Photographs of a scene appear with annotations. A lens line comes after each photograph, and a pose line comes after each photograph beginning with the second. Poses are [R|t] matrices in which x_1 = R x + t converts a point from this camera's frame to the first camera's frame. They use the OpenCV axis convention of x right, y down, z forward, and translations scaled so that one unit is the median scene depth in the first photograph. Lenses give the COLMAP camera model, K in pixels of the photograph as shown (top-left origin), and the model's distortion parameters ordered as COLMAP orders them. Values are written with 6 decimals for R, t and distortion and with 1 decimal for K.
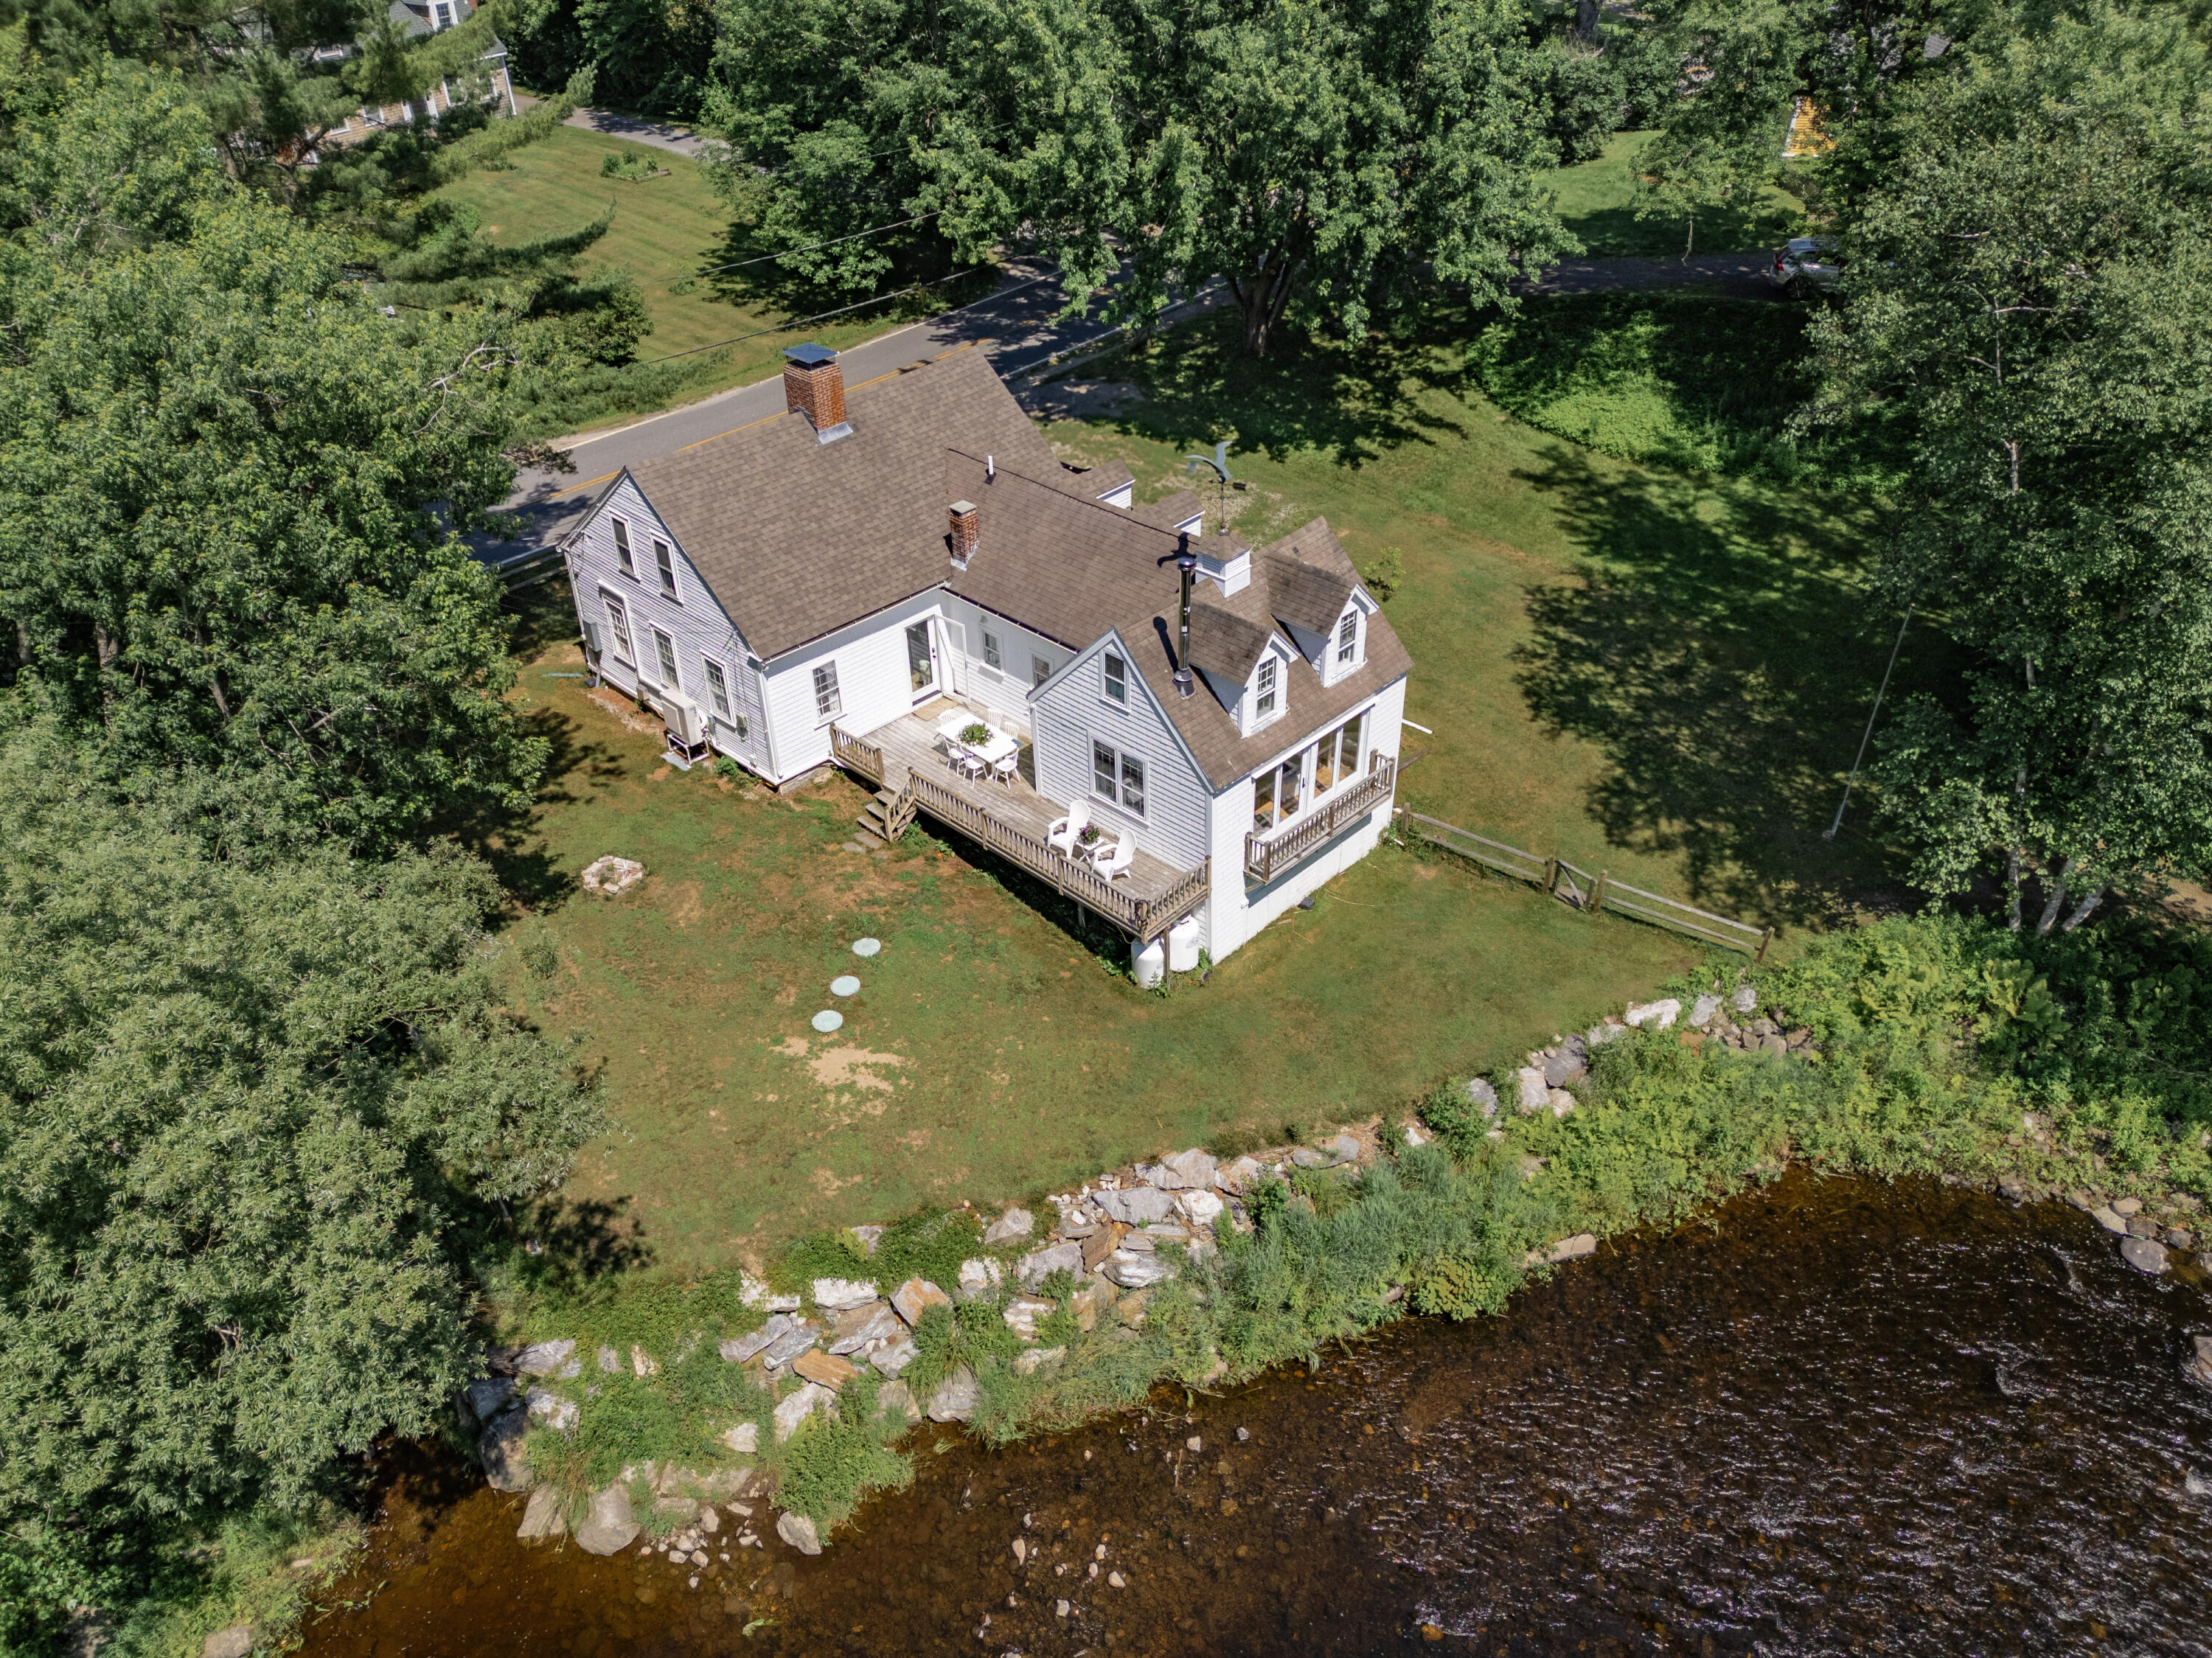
lens RADIAL K [[1568.4, 0, 1103.6], [0, 1568.4, 832.1], [0, 0, 1]] dist [0.051547, -0.015201]
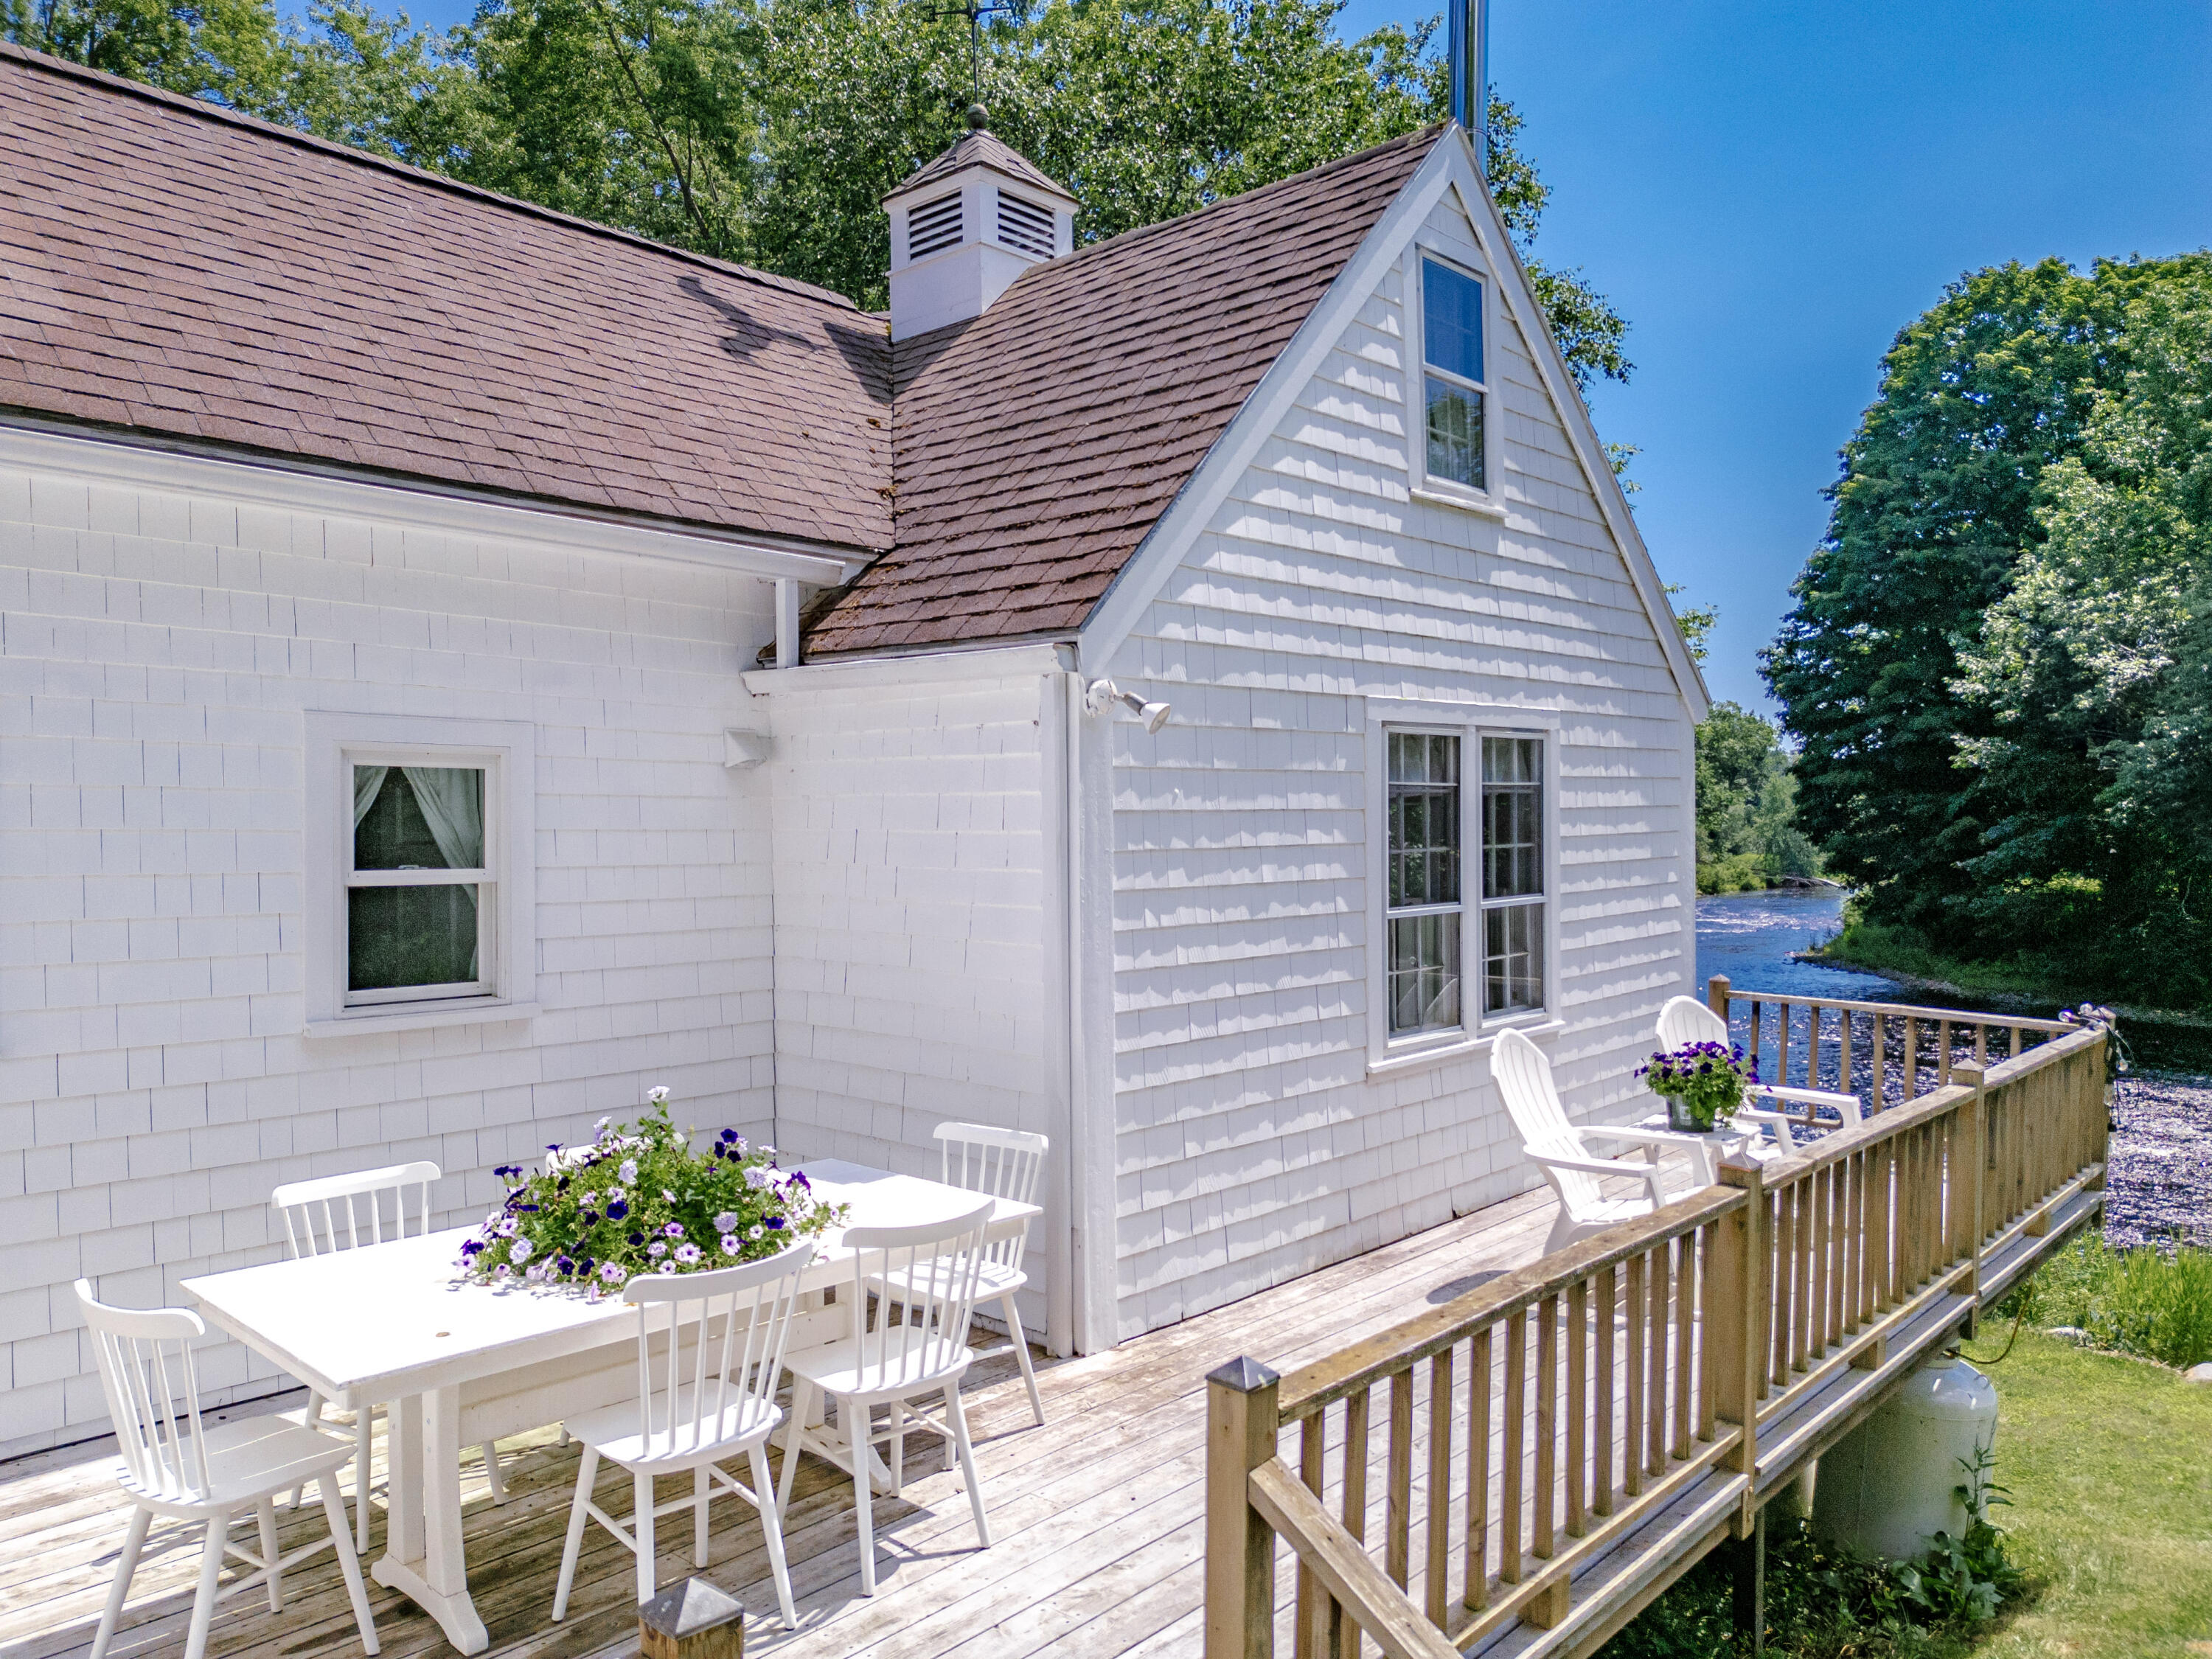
lens RADIAL K [[1577.9, 0, 1104.6], [0, 1577.9, 835.1], [0, 0, 1]] dist [0.052261, -0.066476]
pose [[-0.017613, 0.017018, 0.999700, -0.208149], [0.595400, 0.803423, -0.003187, -0.067909], [-0.803236, 0.595166, -0.024283, 1.002193]]
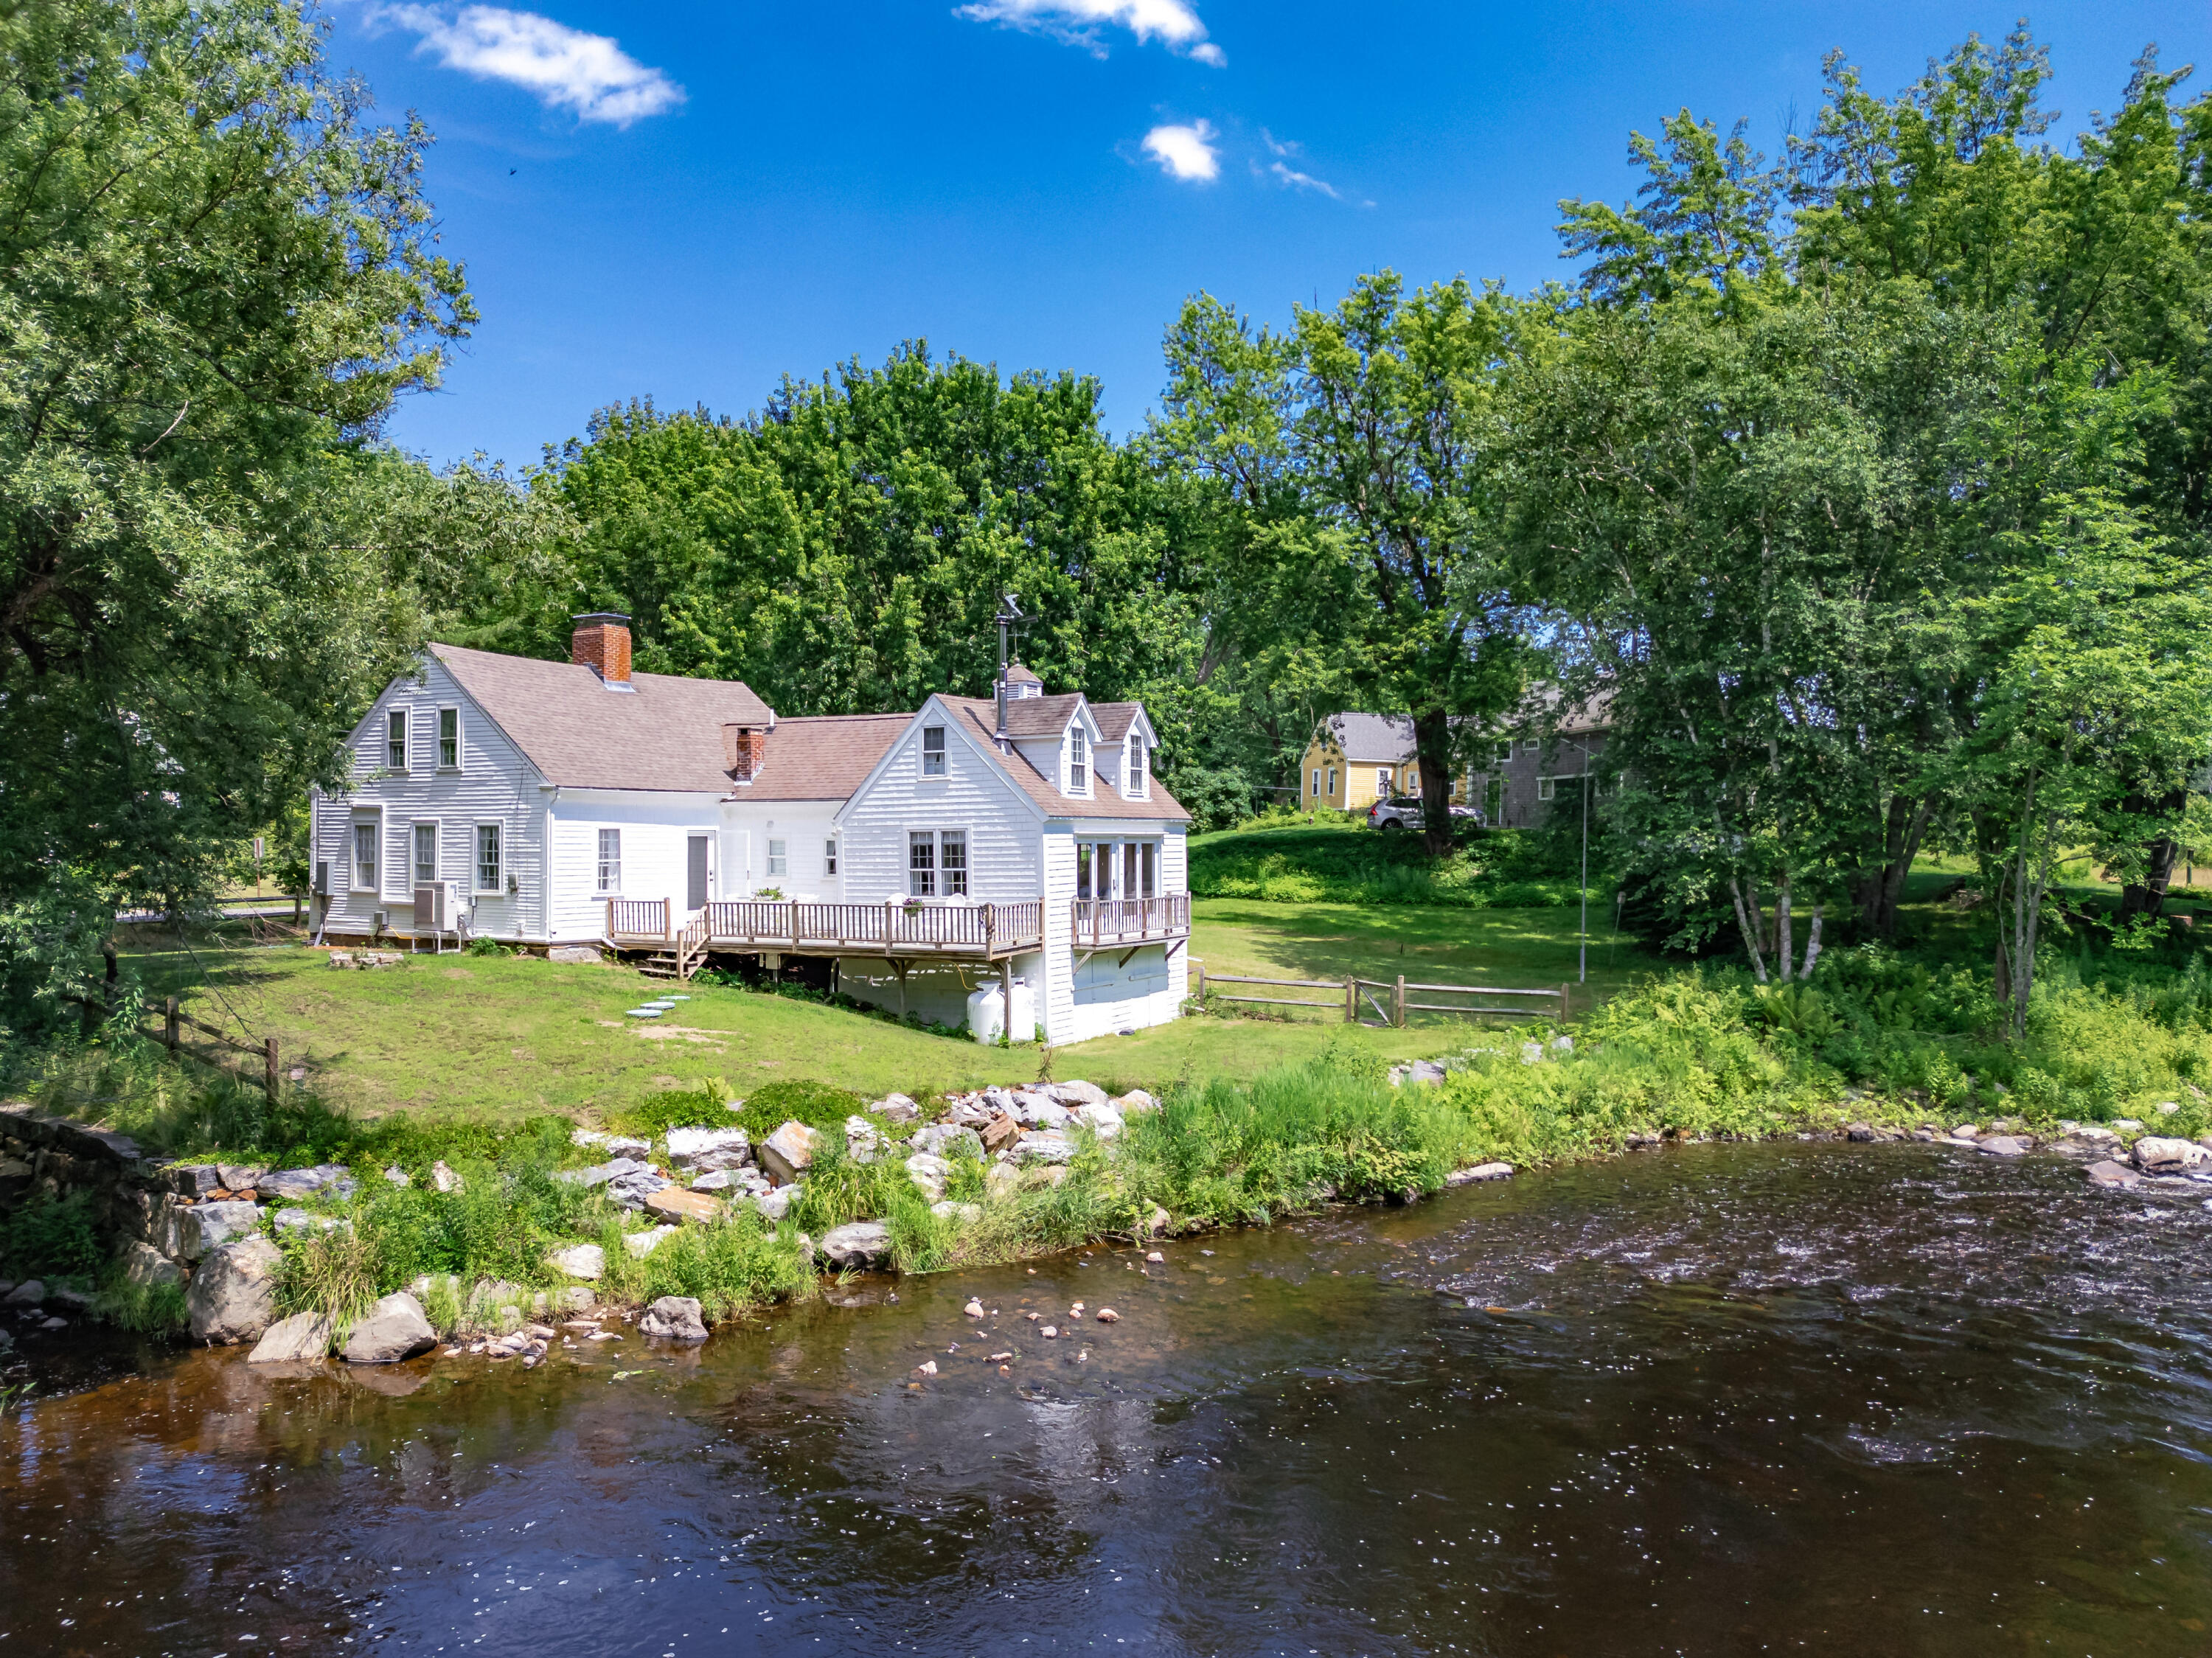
lens RADIAL K [[1577.8, 0, 1106.5], [0, 1577.8, 825.2], [0, 0, 1]] dist [0.052261, -0.066476]
pose [[0.965349, 0.017147, 0.260398, -0.141542], [0.142132, 0.802305, -0.579746, 0.519114], [-0.218859, 0.596668, 0.772067, 0.181788]]
